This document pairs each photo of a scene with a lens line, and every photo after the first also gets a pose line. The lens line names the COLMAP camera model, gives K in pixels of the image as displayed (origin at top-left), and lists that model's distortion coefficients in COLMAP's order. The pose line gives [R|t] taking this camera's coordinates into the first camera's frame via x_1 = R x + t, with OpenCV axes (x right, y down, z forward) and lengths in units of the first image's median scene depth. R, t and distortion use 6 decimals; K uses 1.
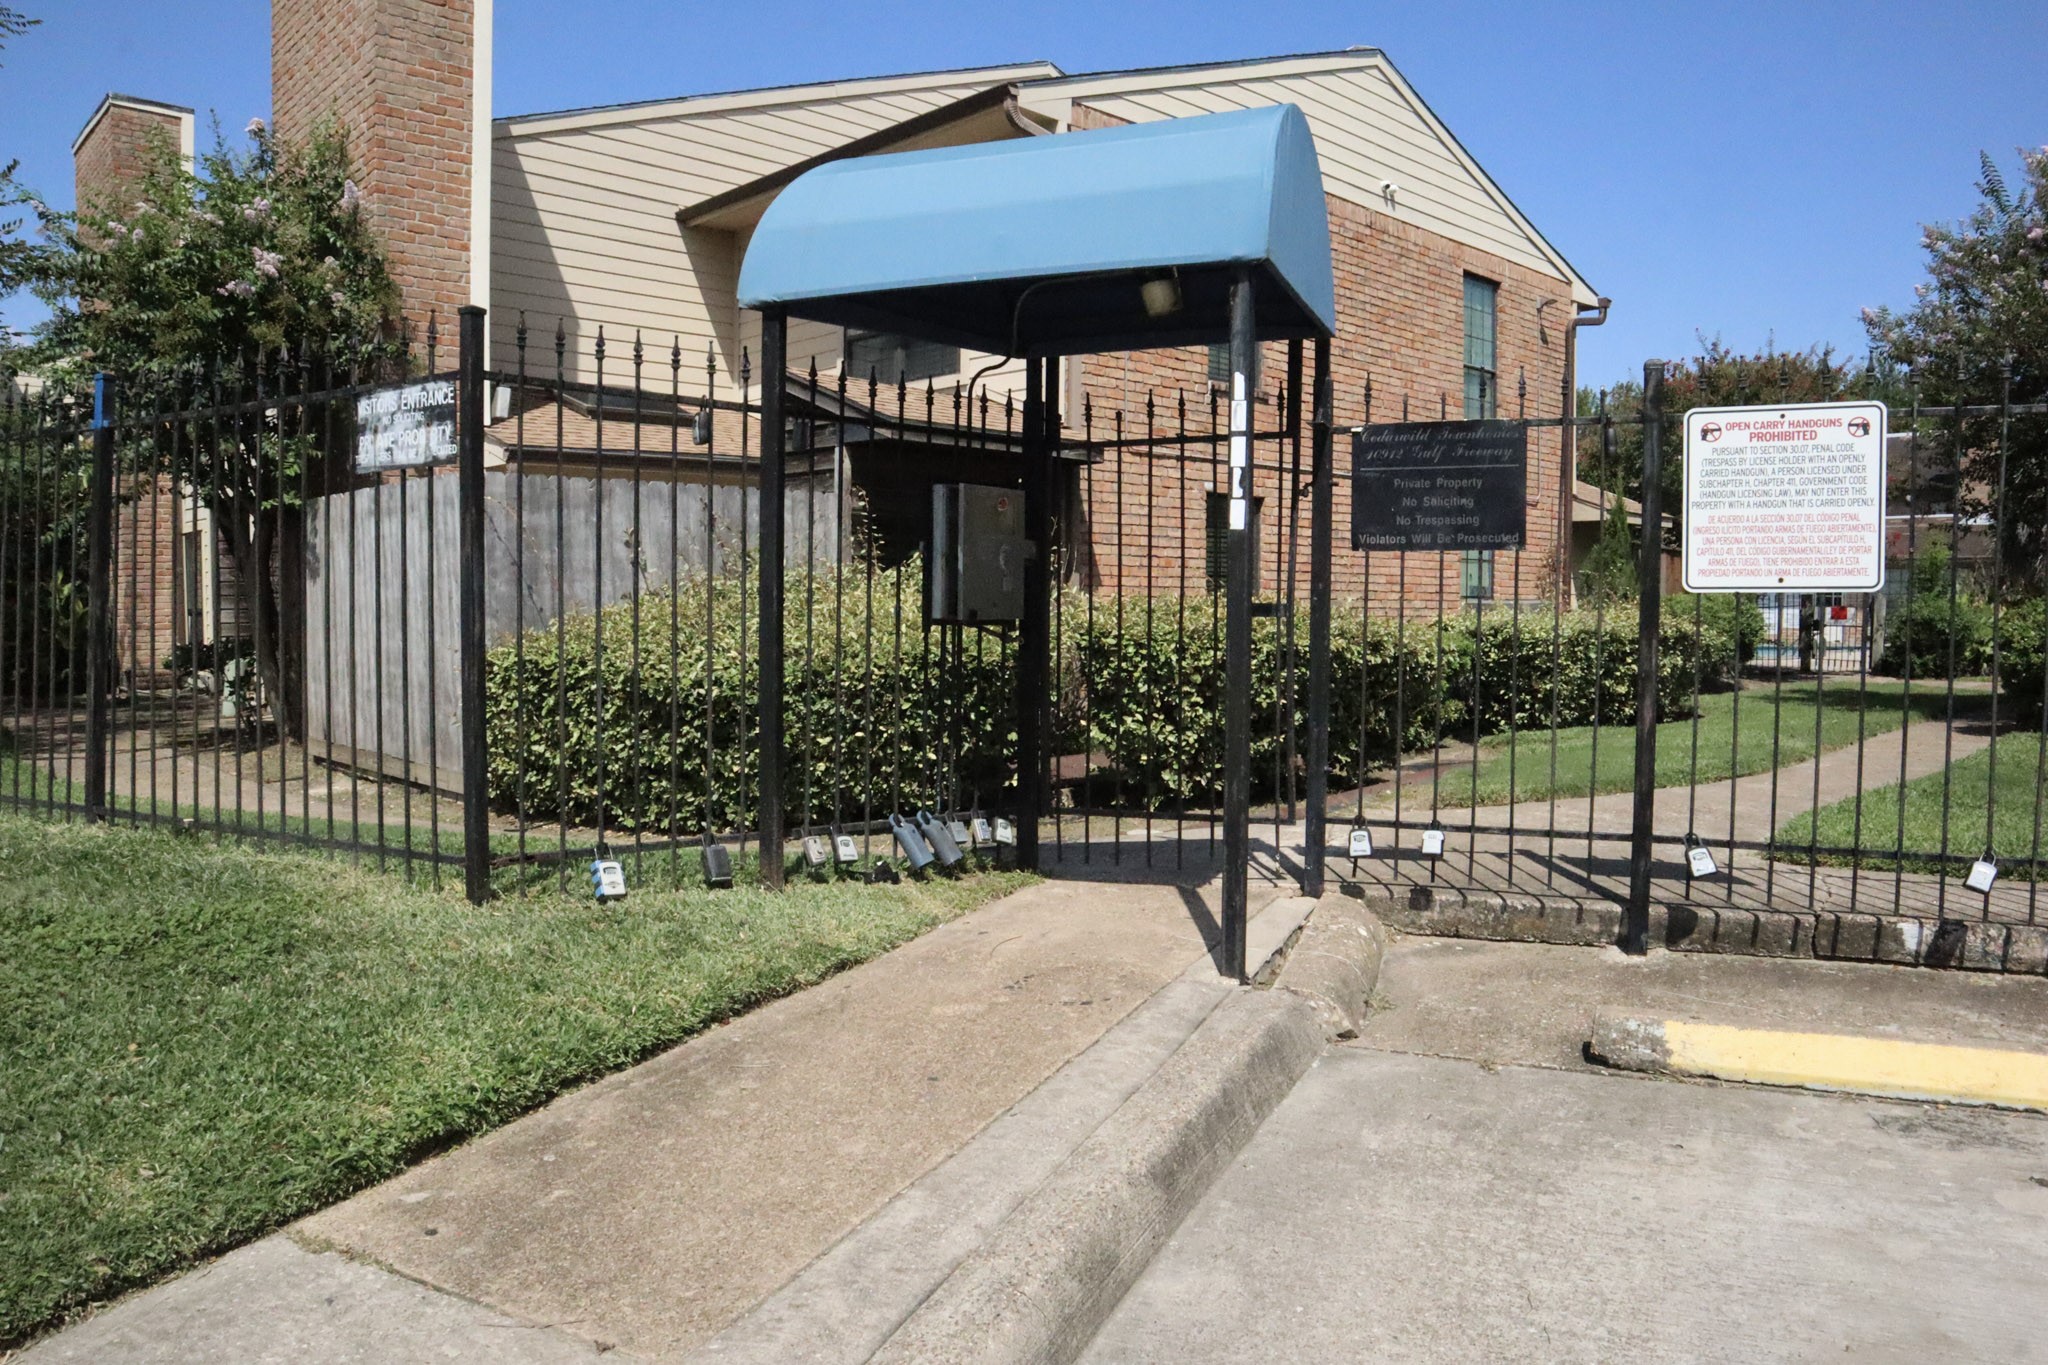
lens RADIAL K [[1427.7, 0, 1036.8], [0, 1427.7, 680.8], [0, 0, 1]] dist [-0.125349, 0.086538]
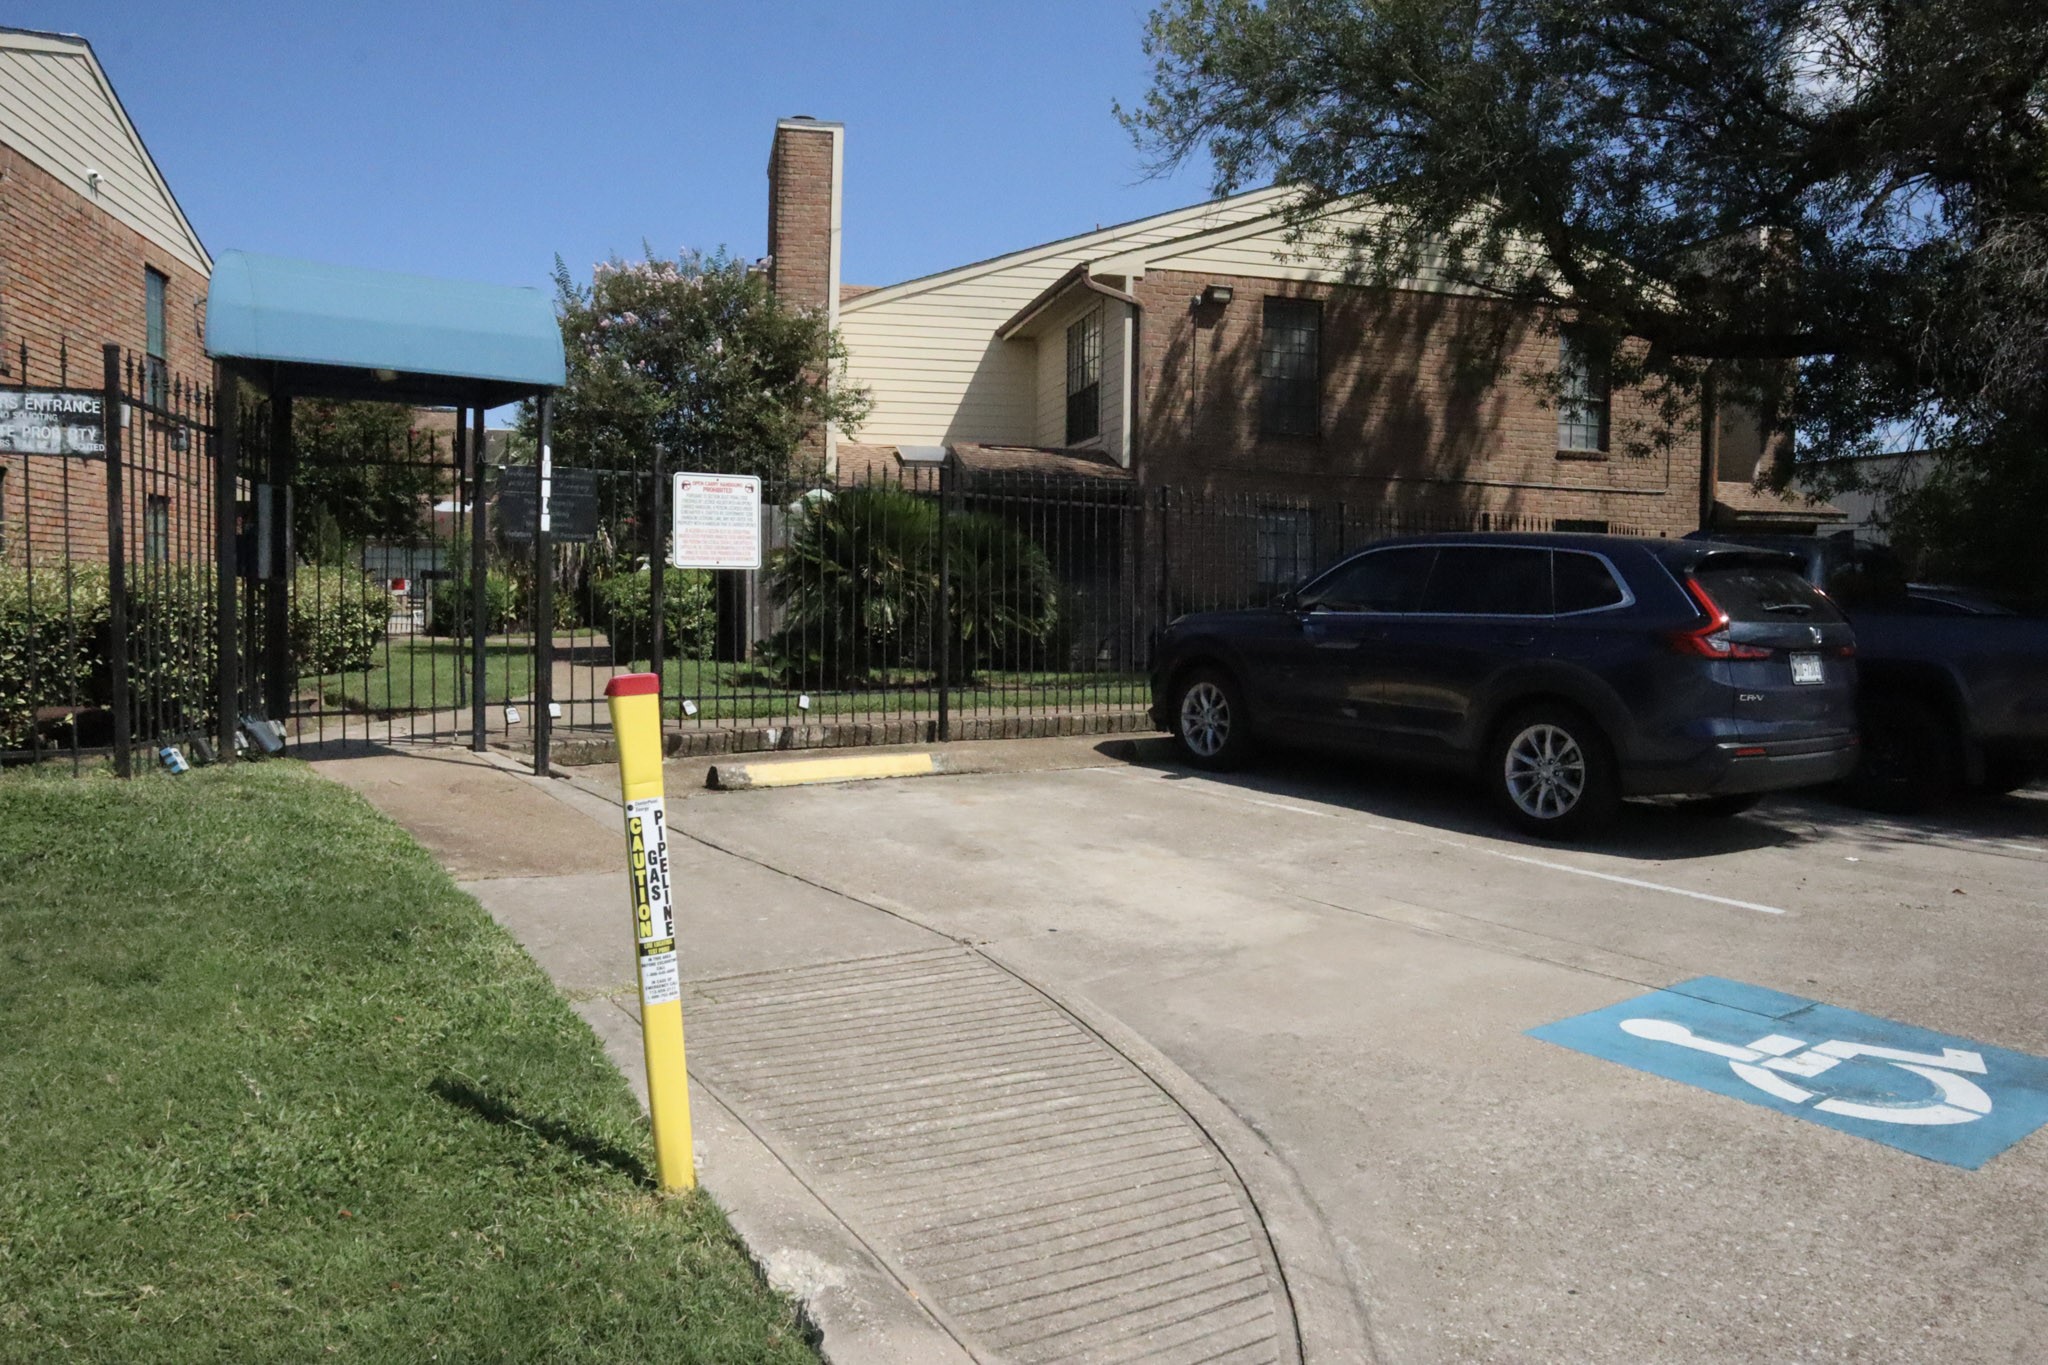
lens RADIAL K [[1427.7, 0, 1036.8], [0, 1427.7, 680.8], [0, 0, 1]] dist [-0.125349, 0.086538]
pose [[0.497746, -0.047878, 0.866000, -0.309690], [0.031850, 0.998811, 0.036914, 0.011217], [-0.866738, 0.009208, 0.498679, -0.125884]]
